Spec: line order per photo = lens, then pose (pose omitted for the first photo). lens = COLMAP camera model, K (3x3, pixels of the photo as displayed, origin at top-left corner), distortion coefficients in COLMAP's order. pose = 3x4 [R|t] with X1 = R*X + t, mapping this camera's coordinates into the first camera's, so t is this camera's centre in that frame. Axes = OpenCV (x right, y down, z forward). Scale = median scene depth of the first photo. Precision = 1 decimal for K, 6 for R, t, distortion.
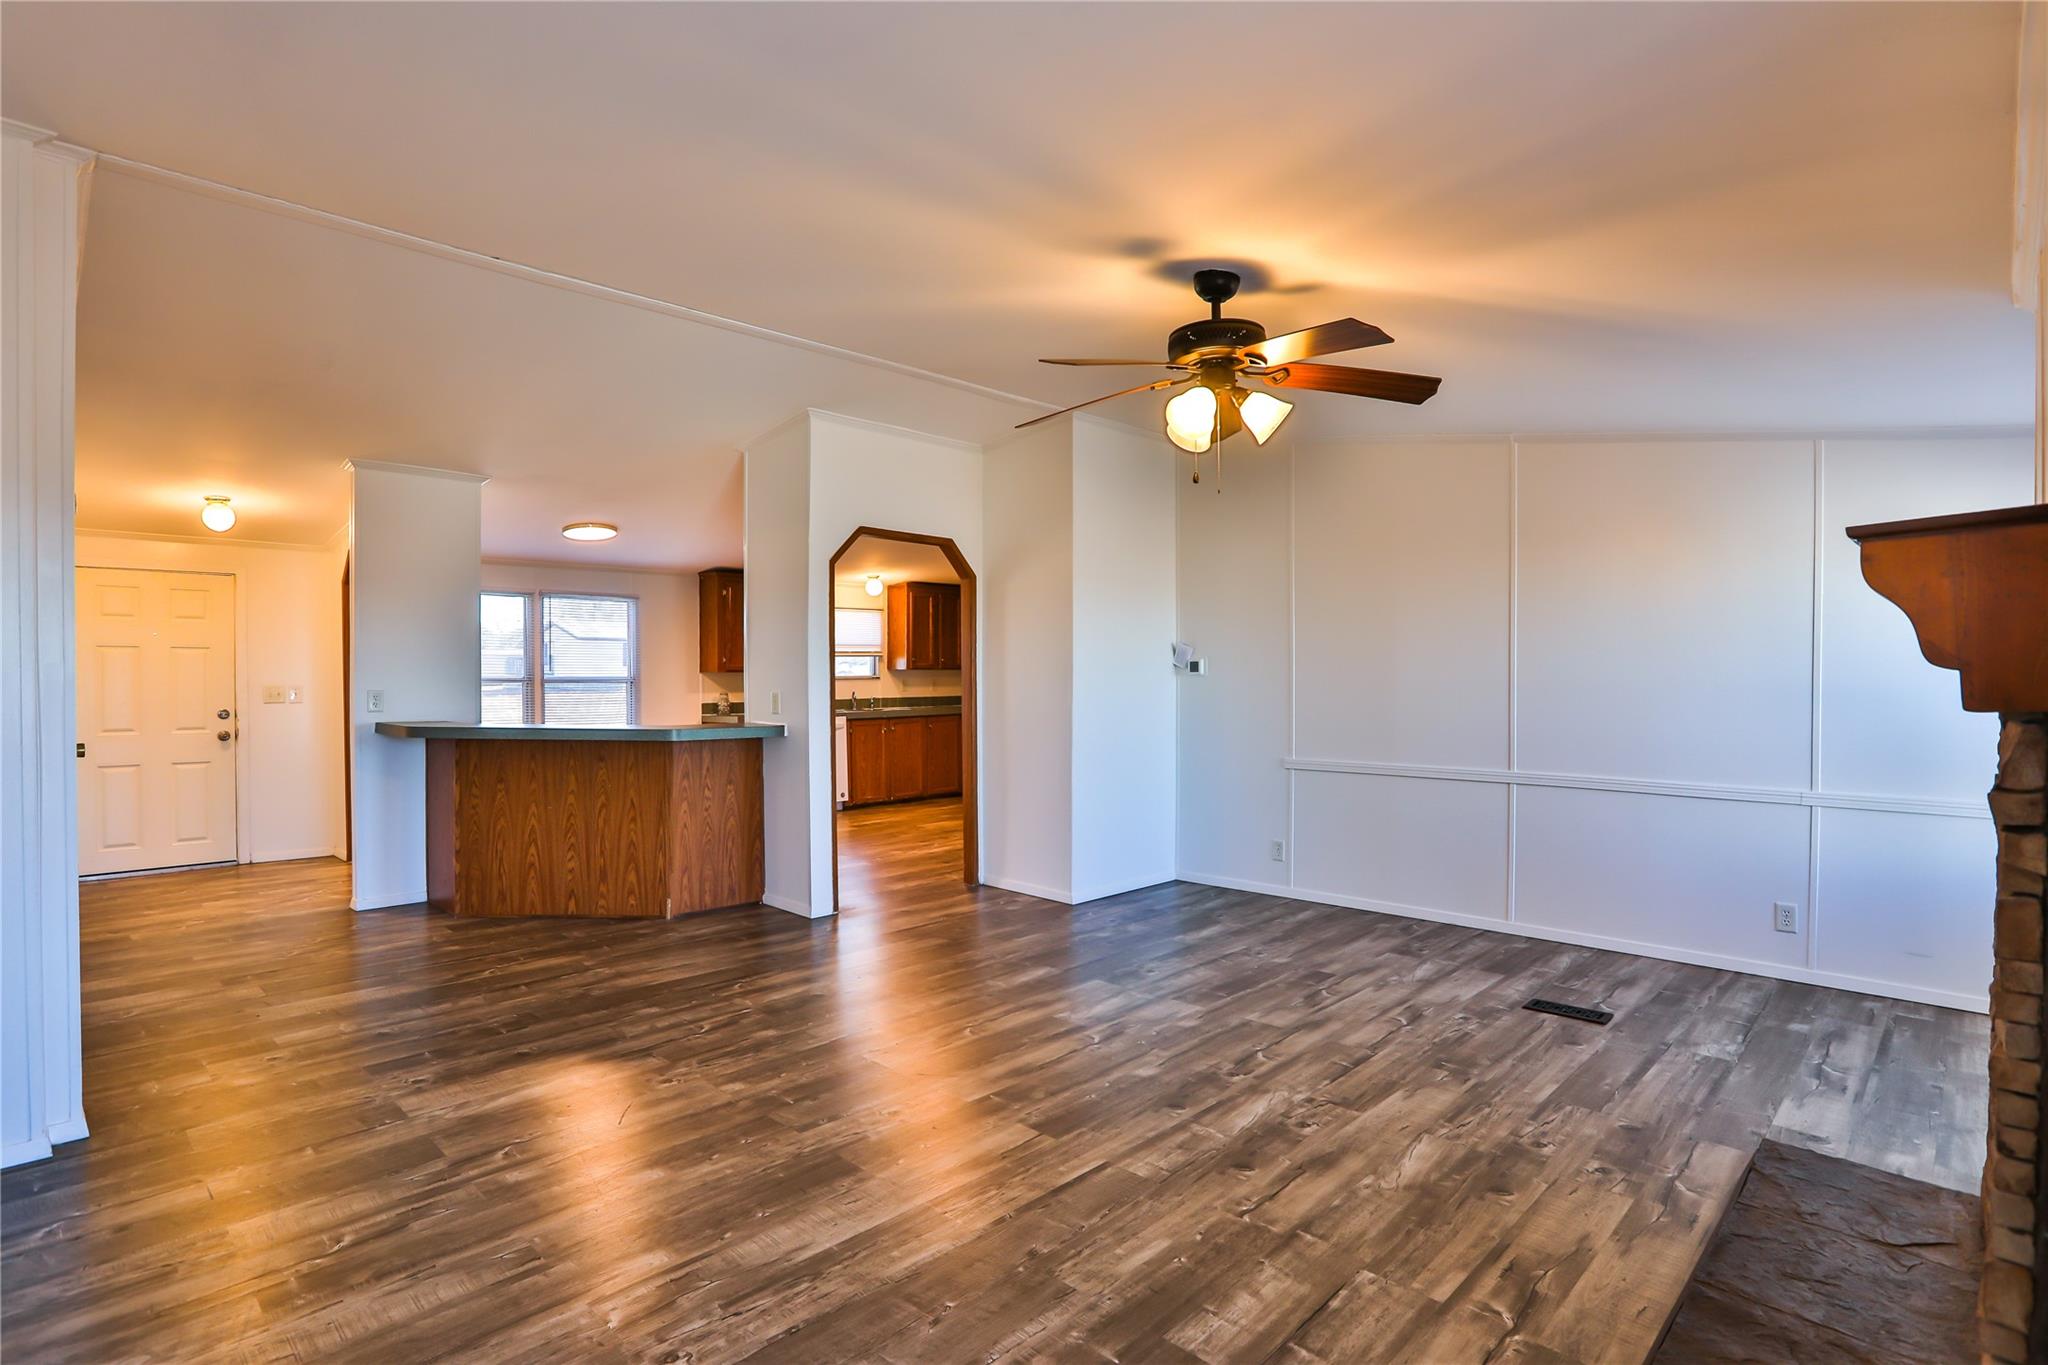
lens RADIAL K [[1024.9, 0, 1024.0], [0, 1024.9, 682.5], [0, 0, 1]] dist [-0.052713, 0.017111]
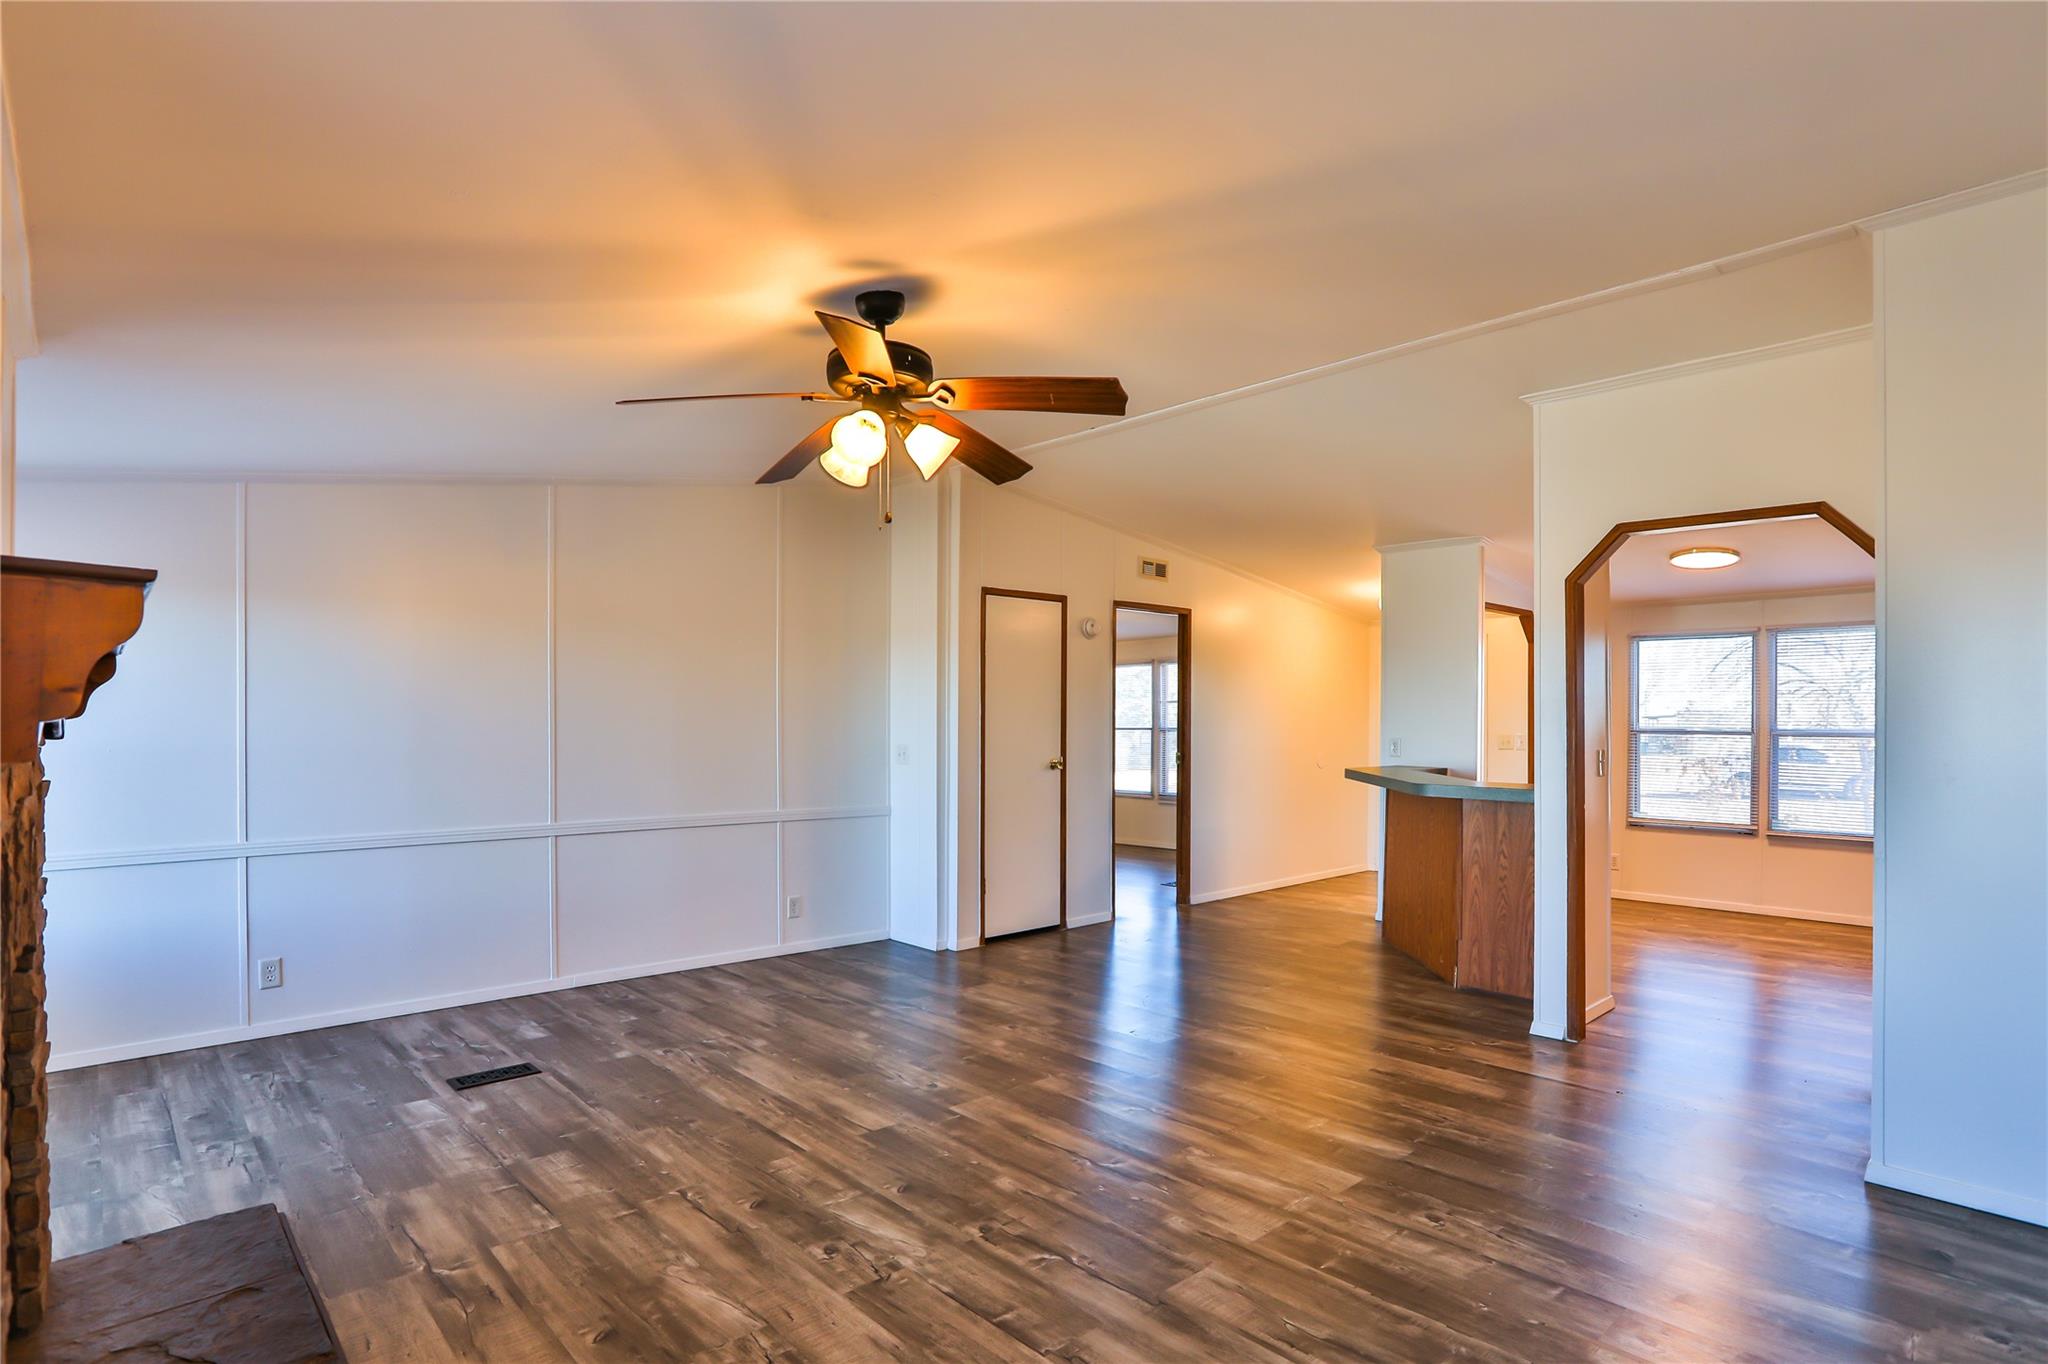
lens RADIAL K [[1048.7, 0, 1033.7], [0, 1048.7, 721.8], [0, 0, 1]] dist [-0.056213, 0.020730]
pose [[-0.048299, 0.001874, -0.998831, 1.094678], [-0.014138, 0.999897, 0.002560, -0.015625], [0.998733, 0.014246, -0.048267, 1.156755]]
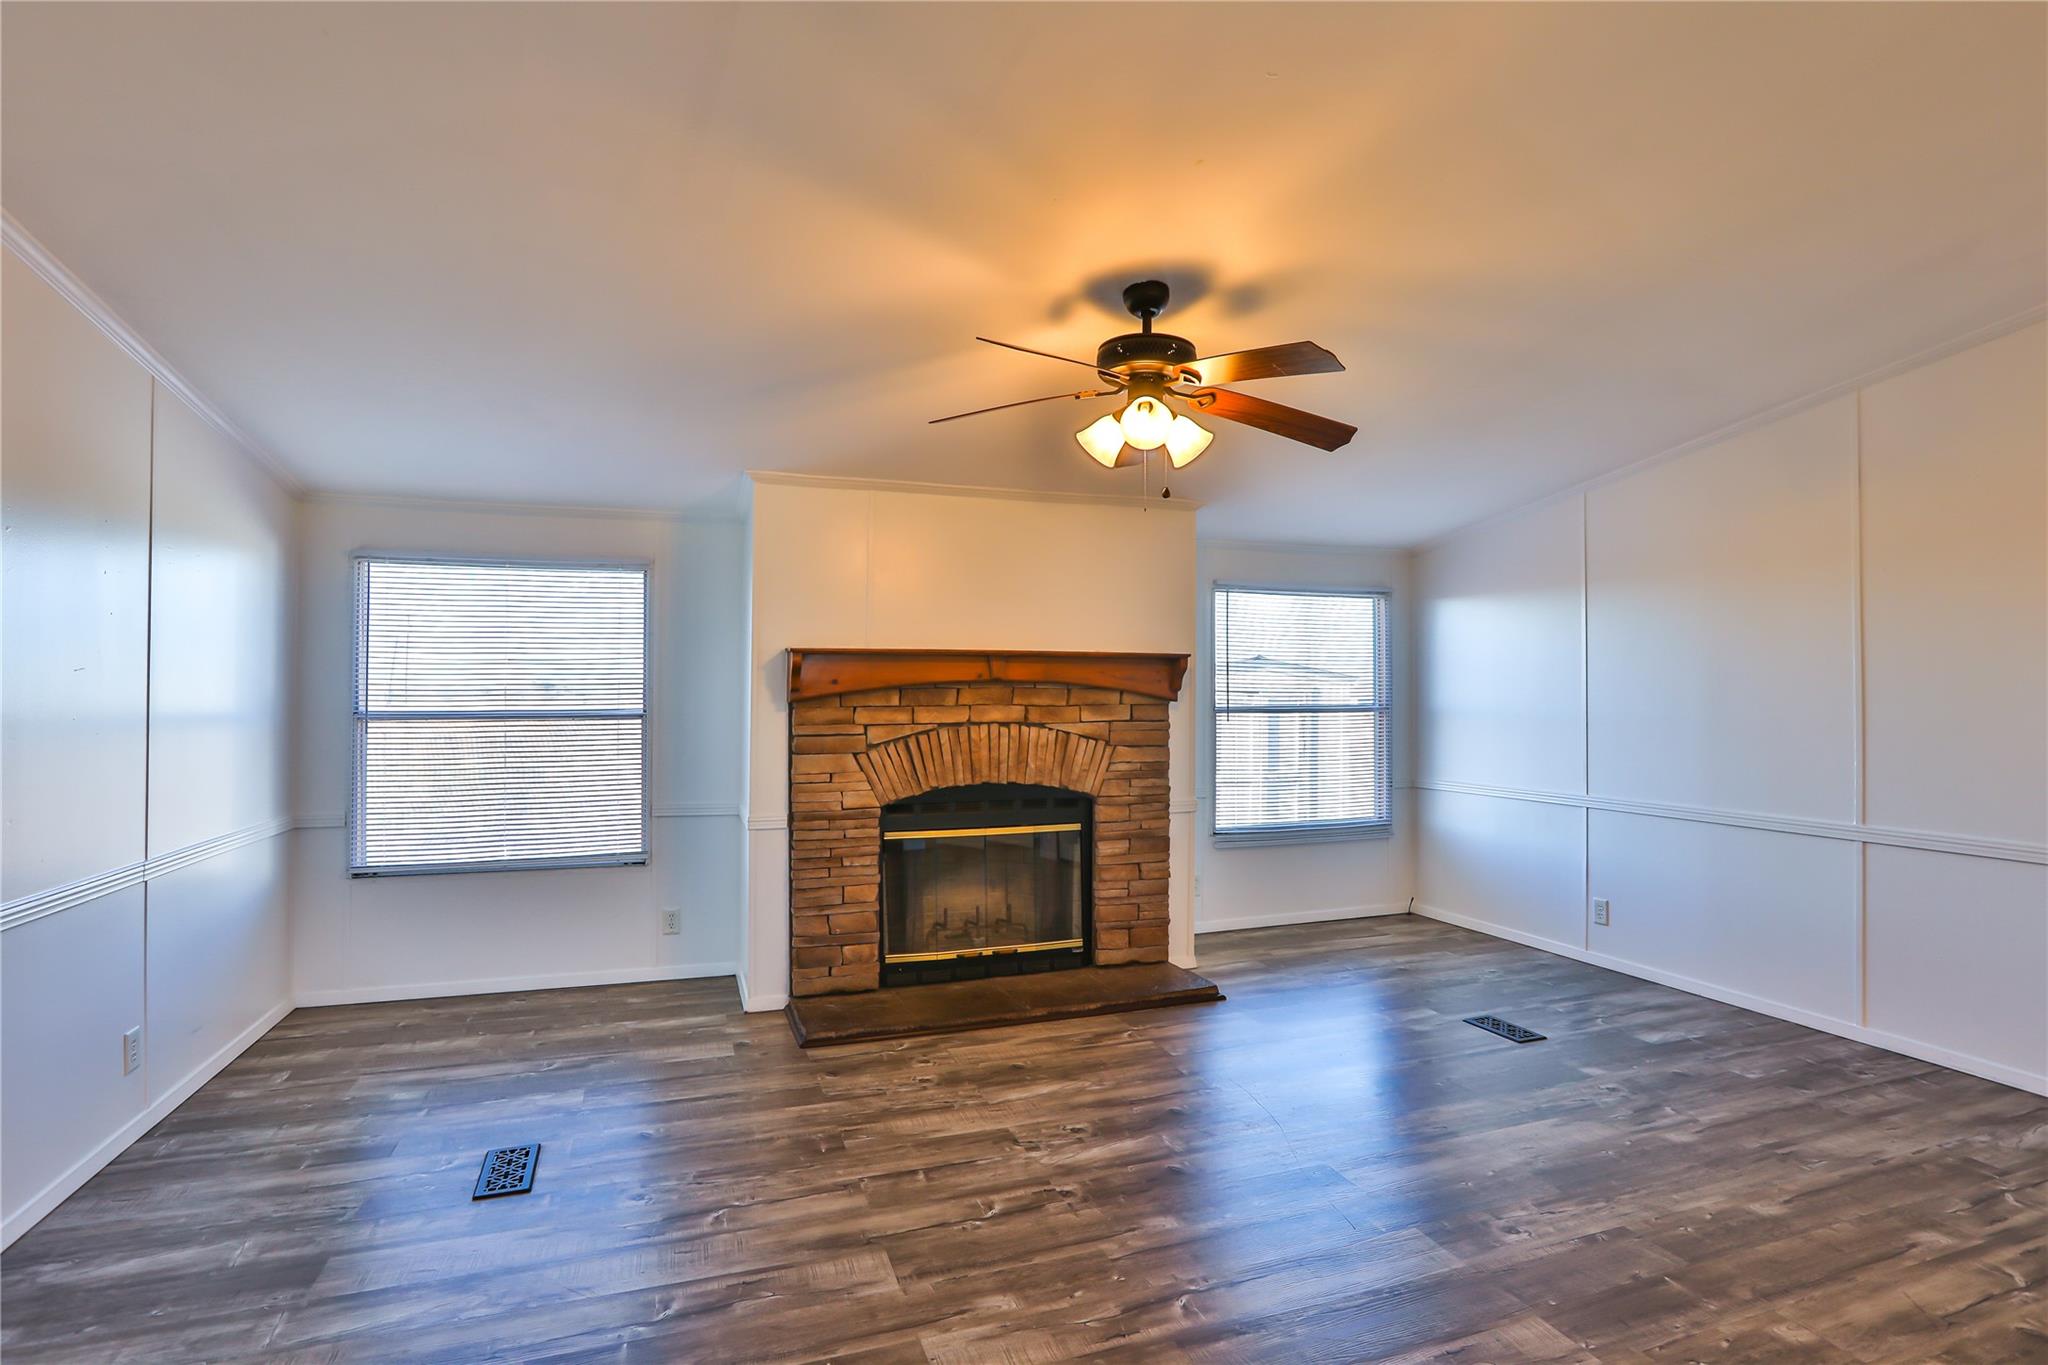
lens RADIAL K [[1024.9, 0, 1024.0], [0, 1024.9, 682.5], [0, 0, 1]] dist [-0.052713, 0.017111]
pose [[-0.897221, 0.003564, 0.441568, -0.131147], [0.005520, 0.999980, 0.003145, -0.025074], [-0.441548, 0.005259, -0.897222, 1.873346]]
